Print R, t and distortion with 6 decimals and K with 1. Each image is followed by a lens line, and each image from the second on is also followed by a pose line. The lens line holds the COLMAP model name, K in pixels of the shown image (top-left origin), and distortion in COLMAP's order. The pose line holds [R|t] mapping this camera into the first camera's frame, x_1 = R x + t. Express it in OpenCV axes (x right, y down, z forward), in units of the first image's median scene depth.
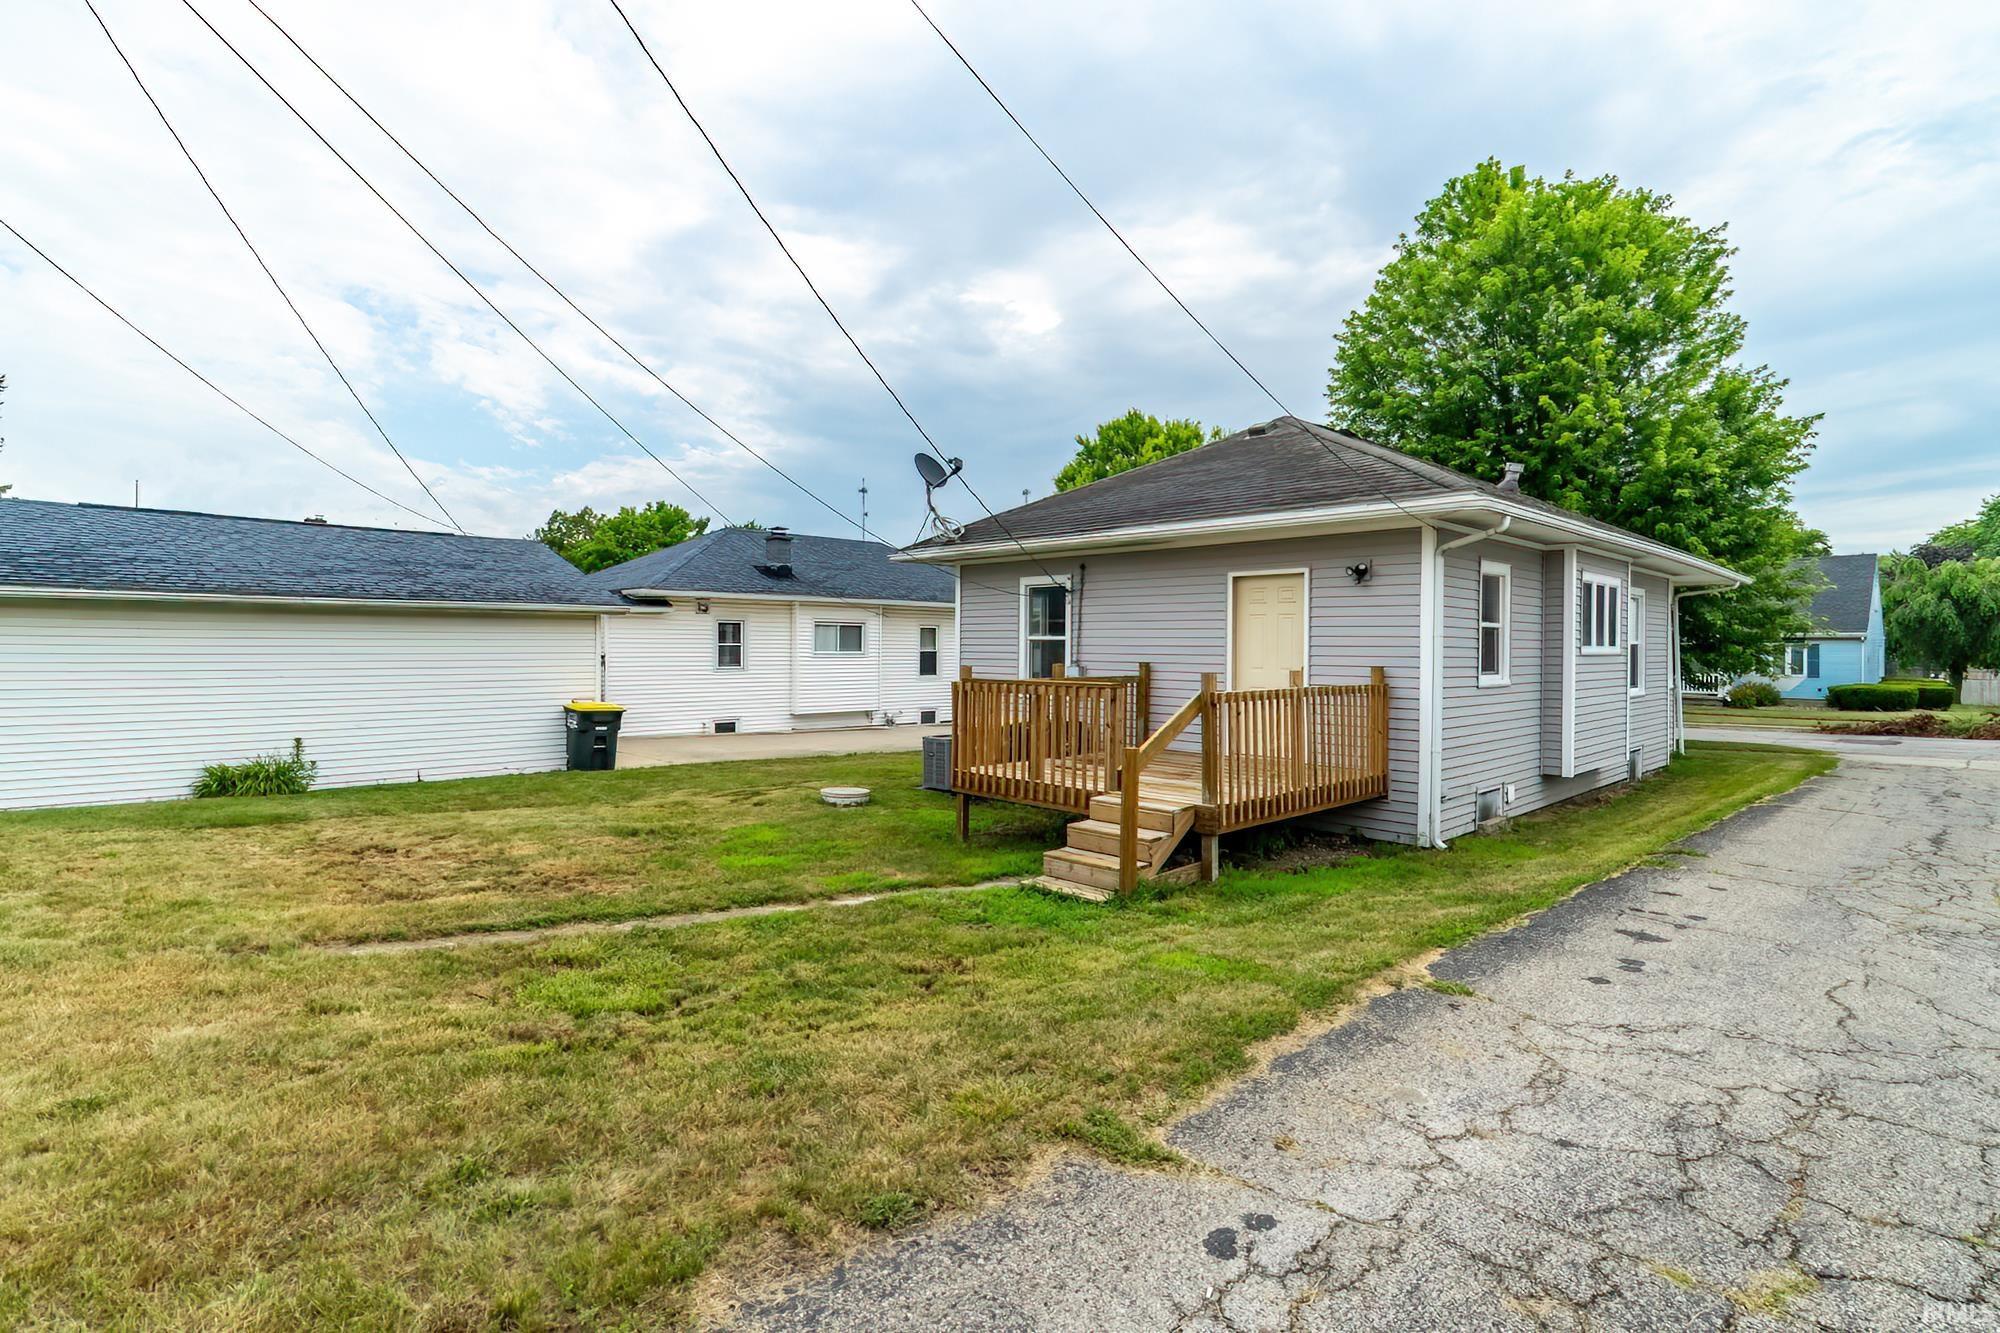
lens RADIAL K [[948.9, 0, 1001.1], [0, 948.9, 656.6], [0, 0, 1]] dist [0.001914, 0.000170]
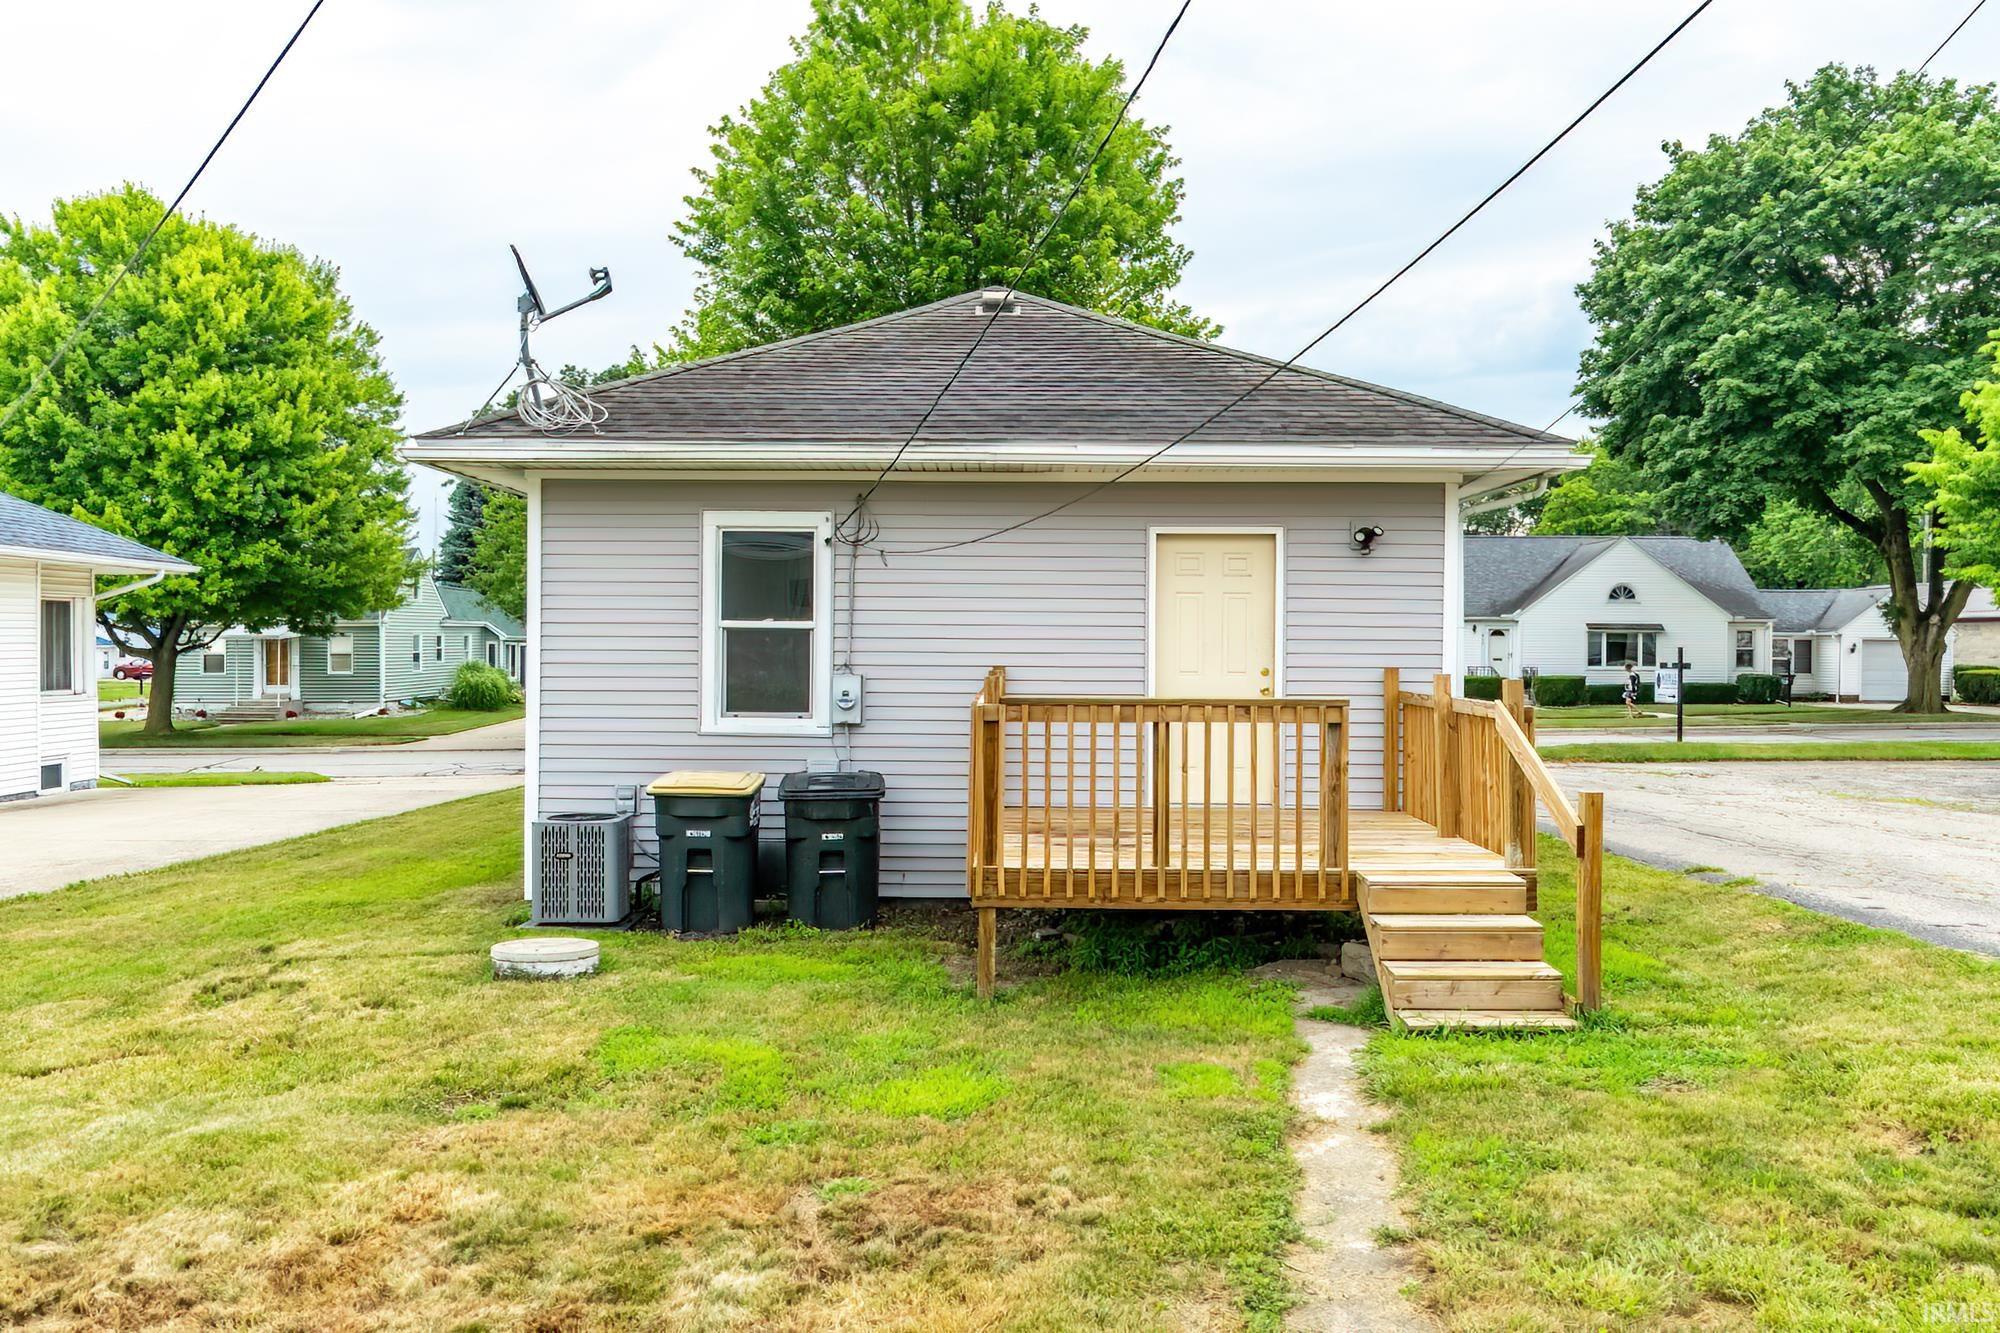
lens RADIAL K [[1583.4, 0, 1000.3], [0, 1583.4, 664.8], [0, 0, 1]] dist [0.007297, 0.002948]
pose [[0.695040, -0.007394, 0.718933, -0.541097], [0.009278, 0.999956, 0.001315, 0.003412], [-0.718911, 0.005757, 0.695078, 0.280095]]
